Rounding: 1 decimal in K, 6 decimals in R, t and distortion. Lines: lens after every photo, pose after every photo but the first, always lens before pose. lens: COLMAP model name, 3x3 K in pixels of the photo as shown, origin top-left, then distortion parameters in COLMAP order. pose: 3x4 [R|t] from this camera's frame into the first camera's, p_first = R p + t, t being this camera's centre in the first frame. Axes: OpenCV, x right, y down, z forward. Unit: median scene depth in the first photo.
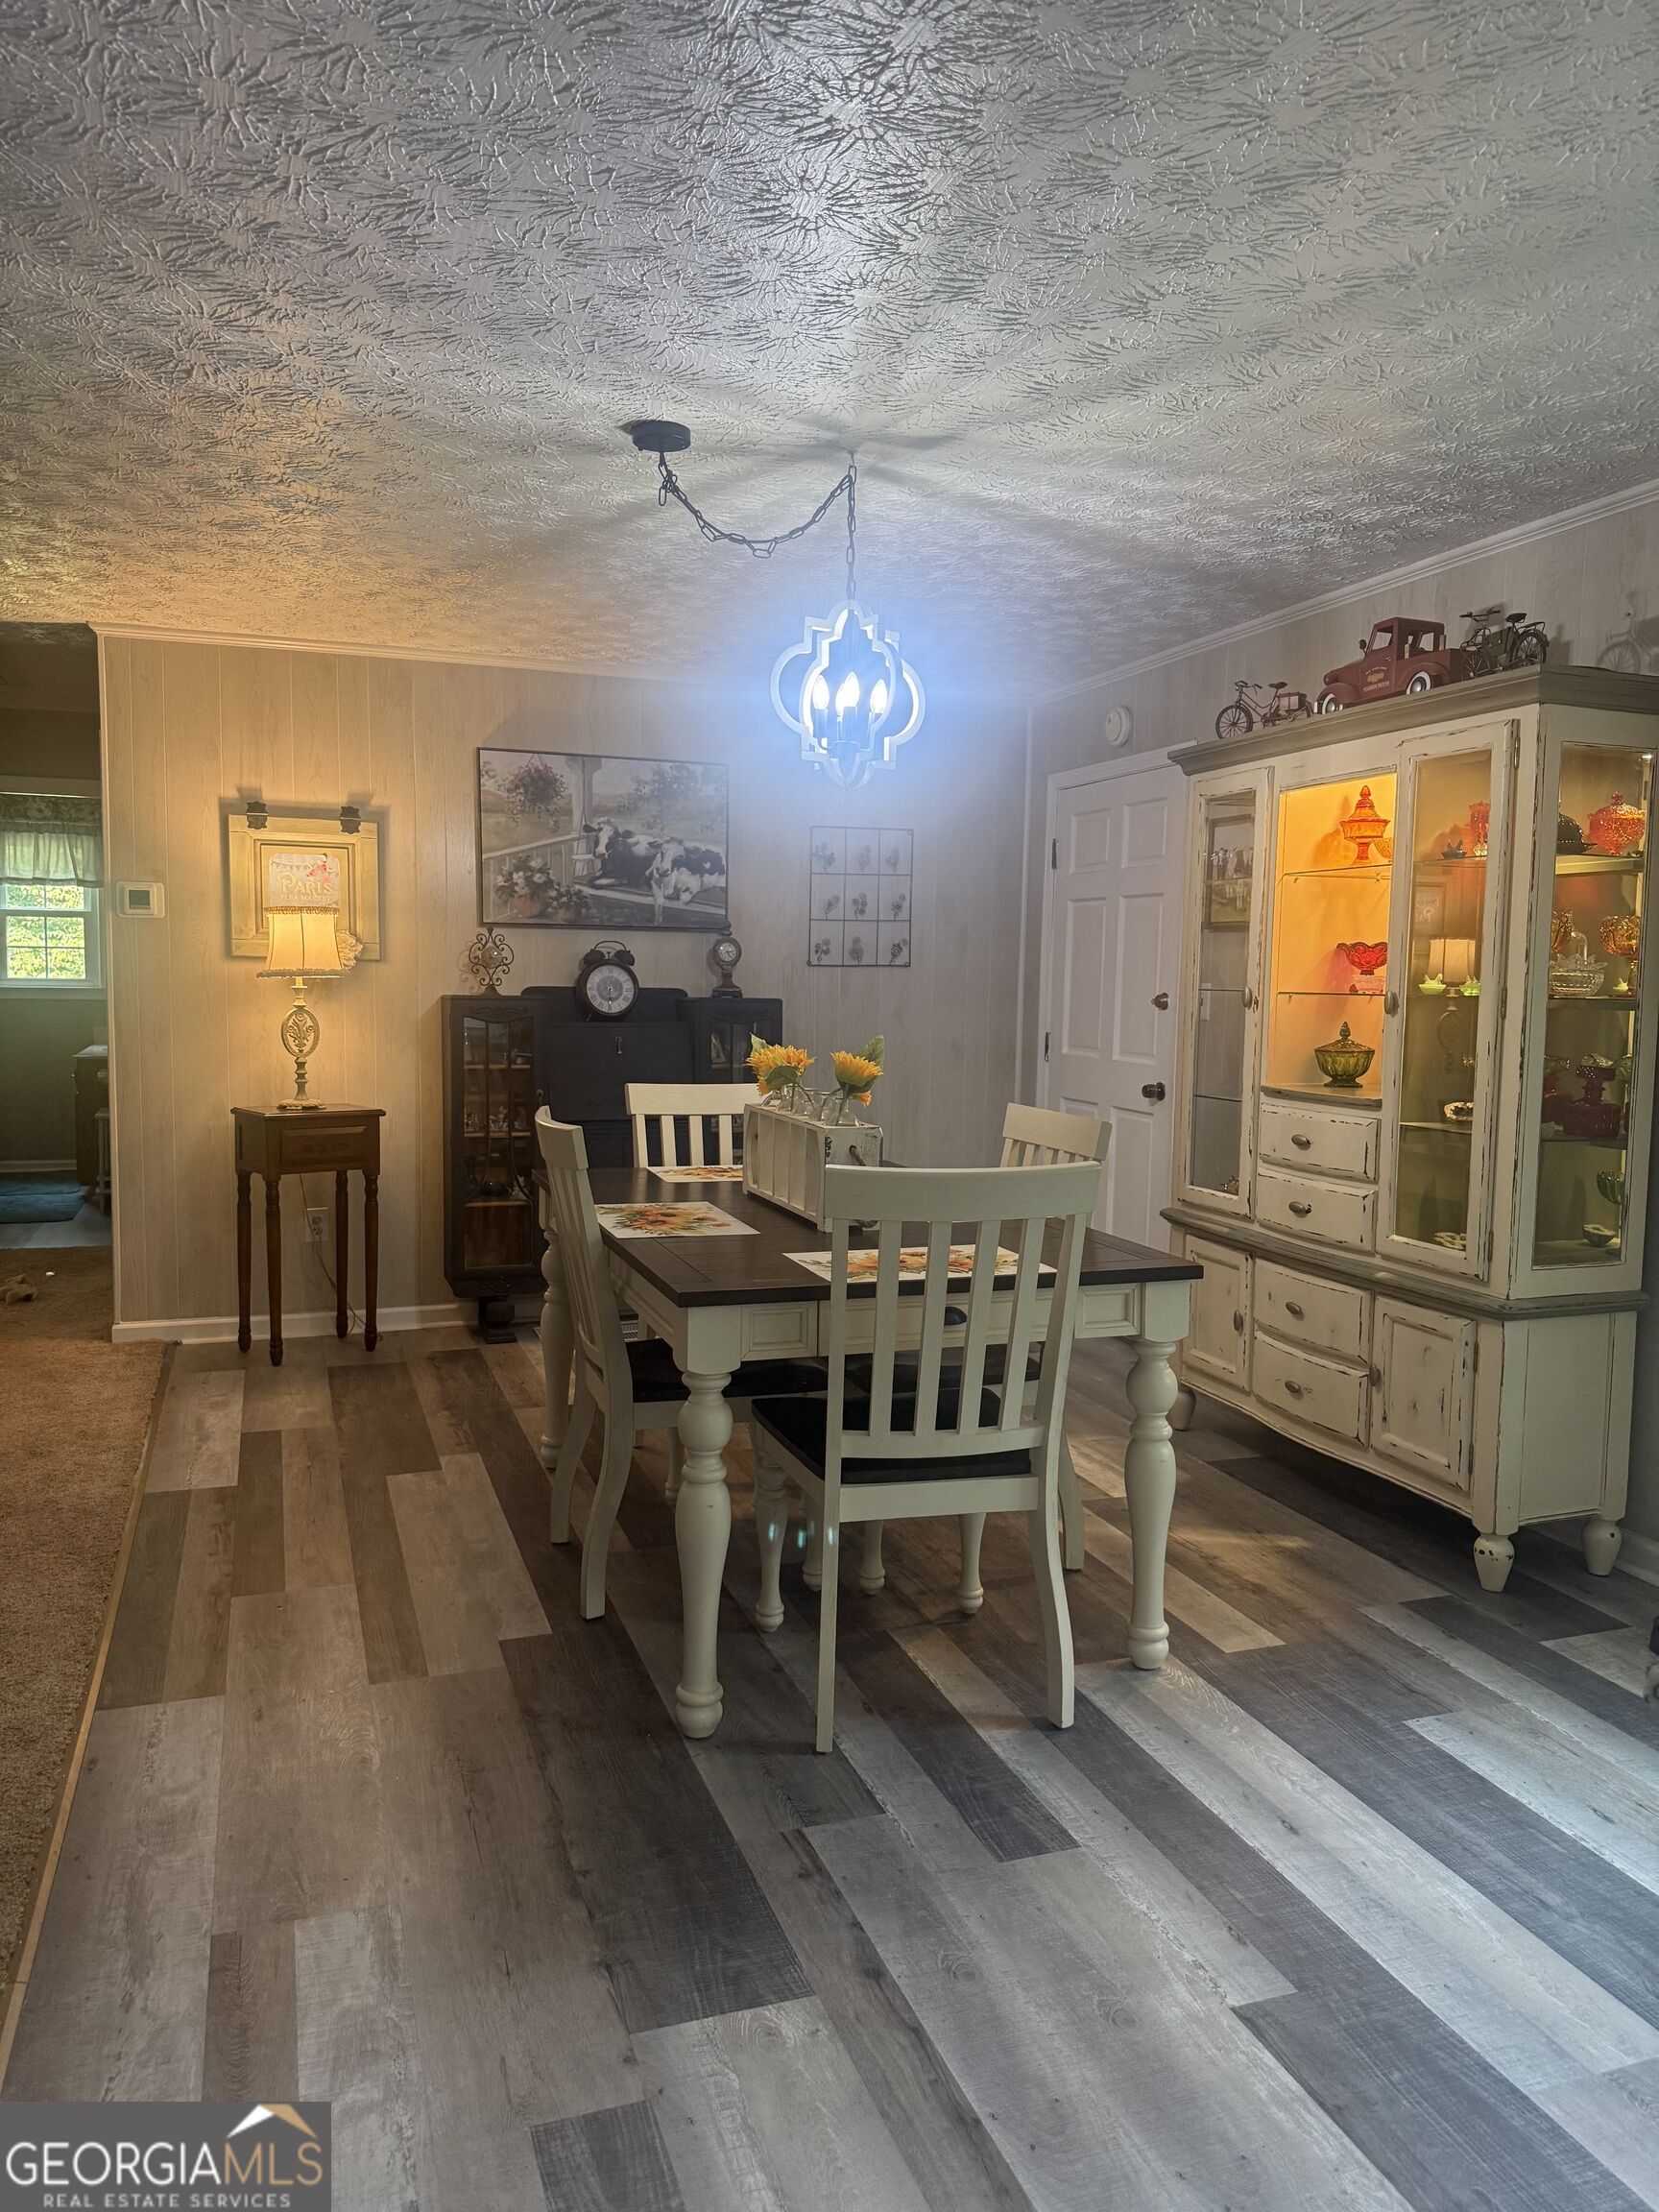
lens RADIAL K [[1578.1, 0, 827.6], [0, 1578.1, 1101.6], [0, 0, 1]] dist [0.007220, -0.007821]
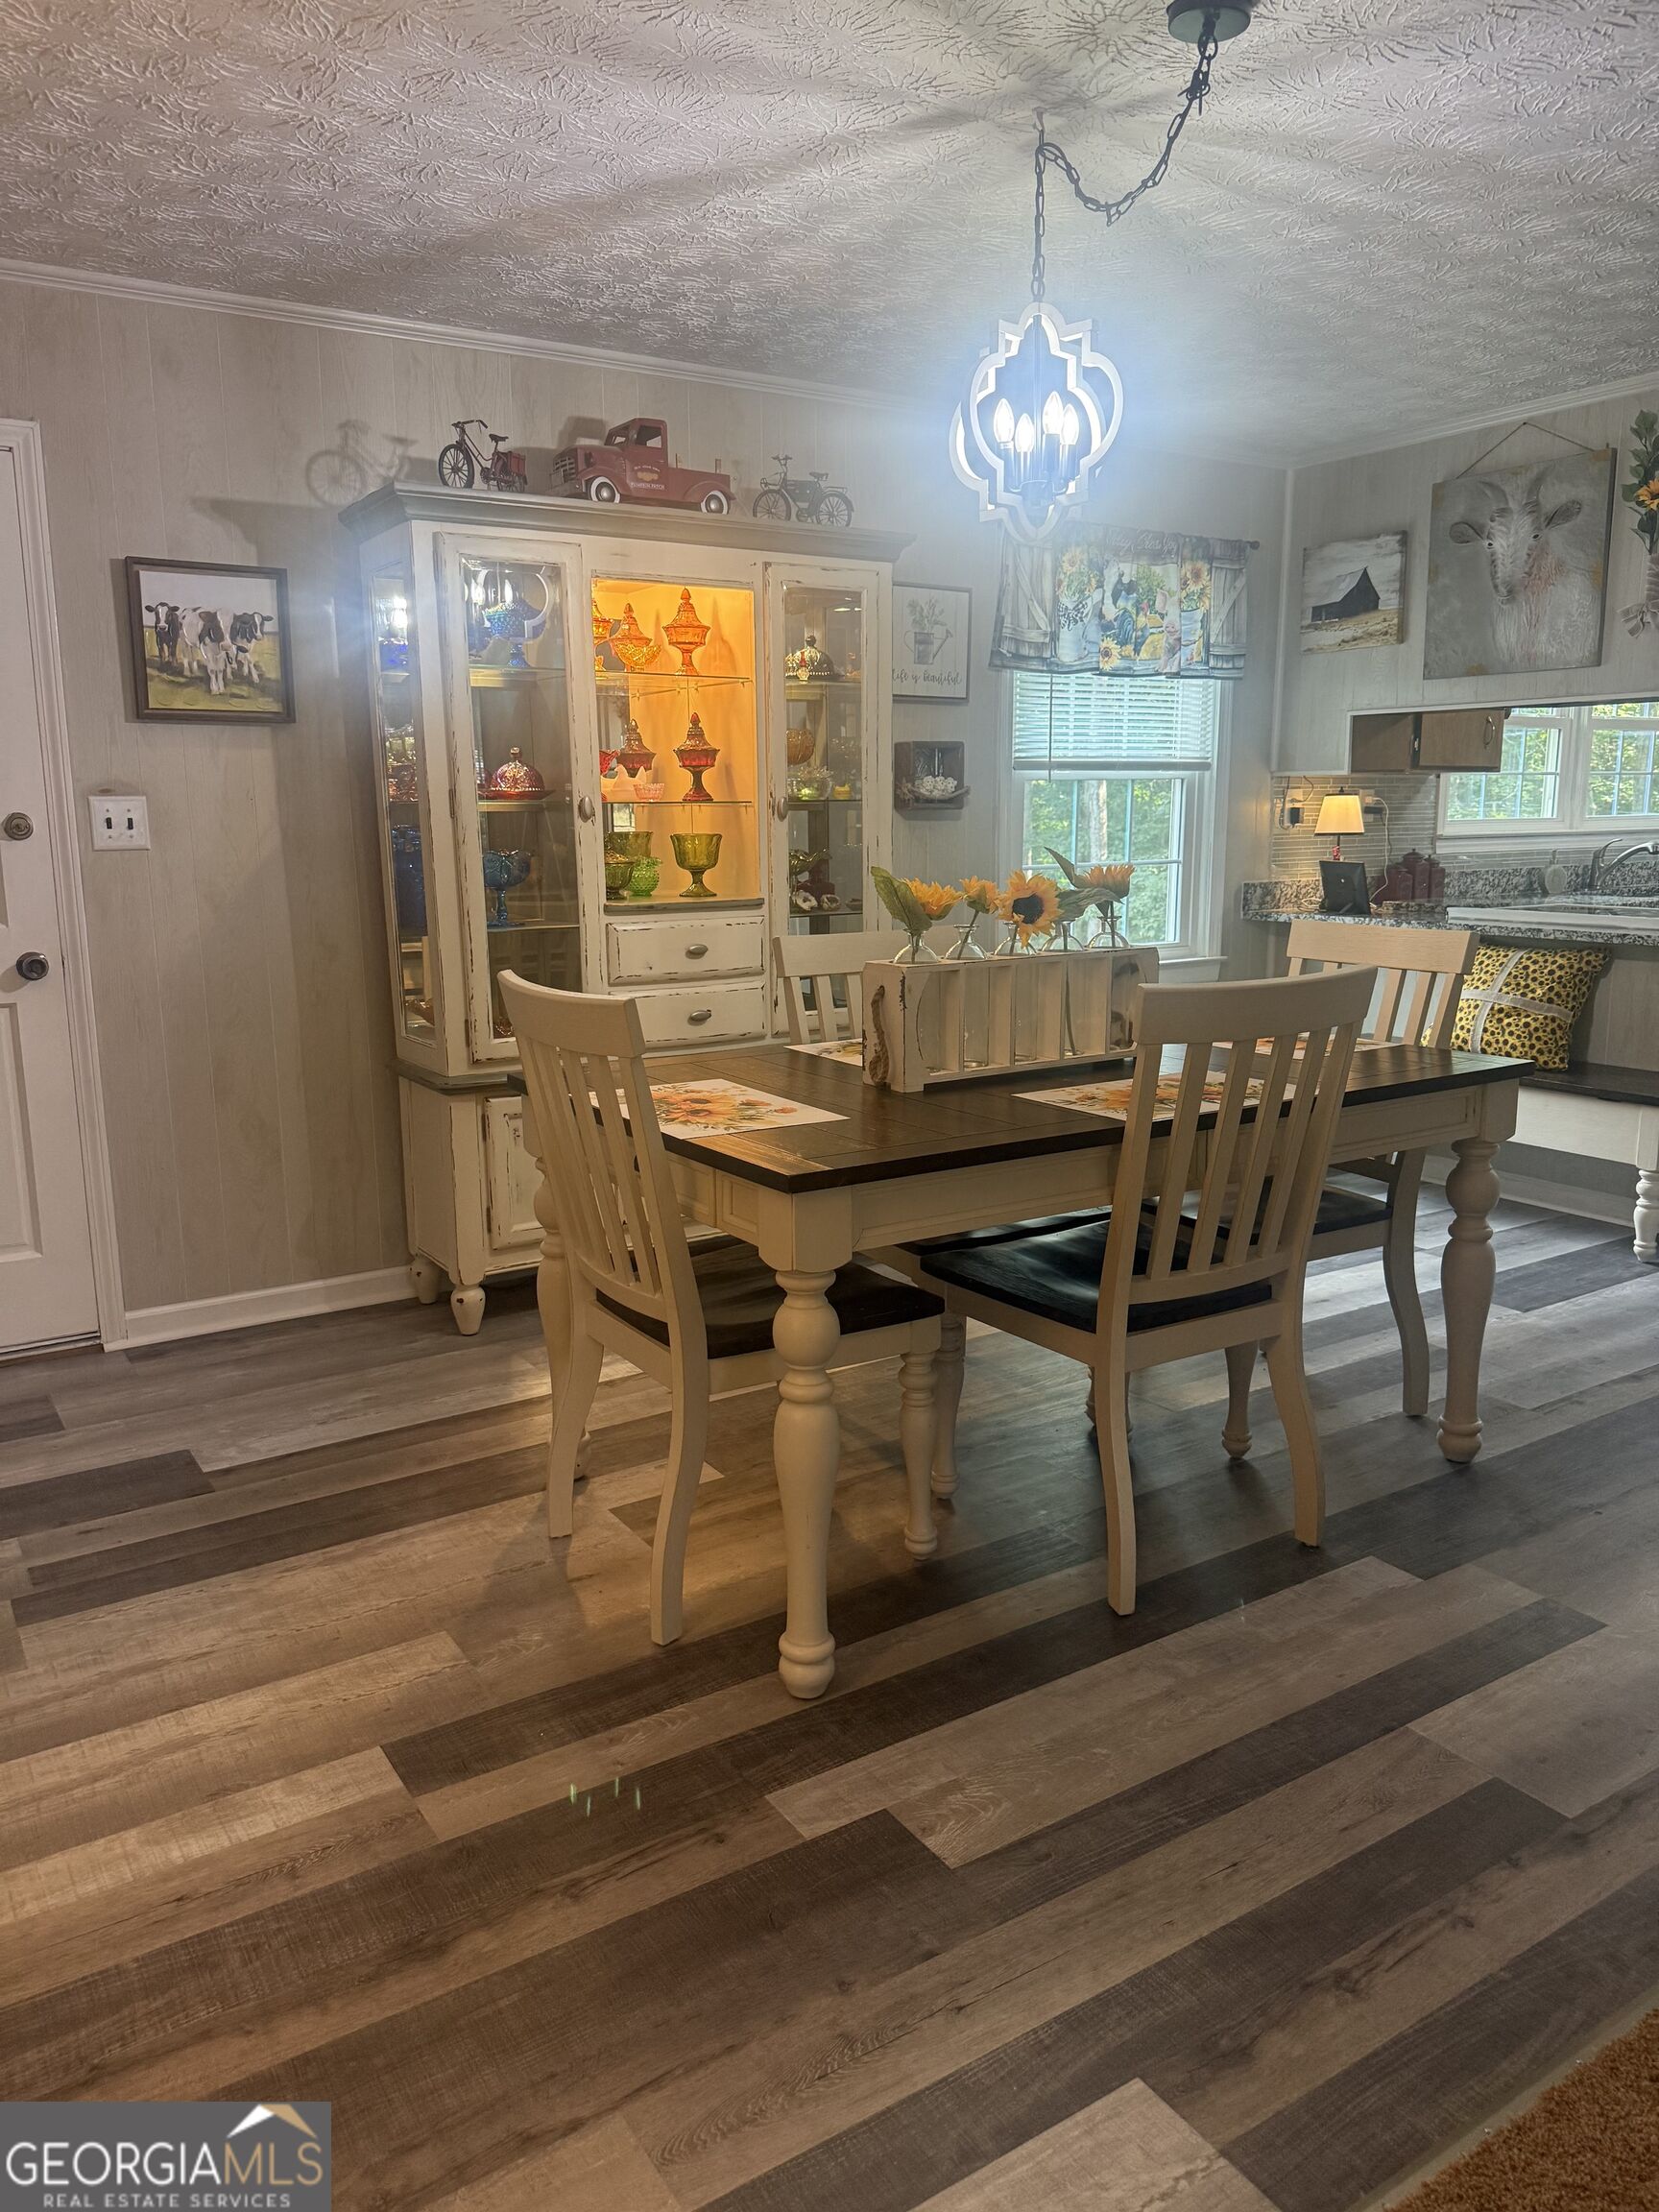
lens RADIAL K [[1578.1, 0, 825.9], [0, 1578.1, 1116.0], [0, 0, 1]] dist [0.007220, -0.007821]
pose [[-0.239260, -0.207948, 0.948426, -0.703291], [0.079954, 0.969260, 0.232686, -0.101227], [-0.967658, 0.131503, -0.215279, 1.156720]]
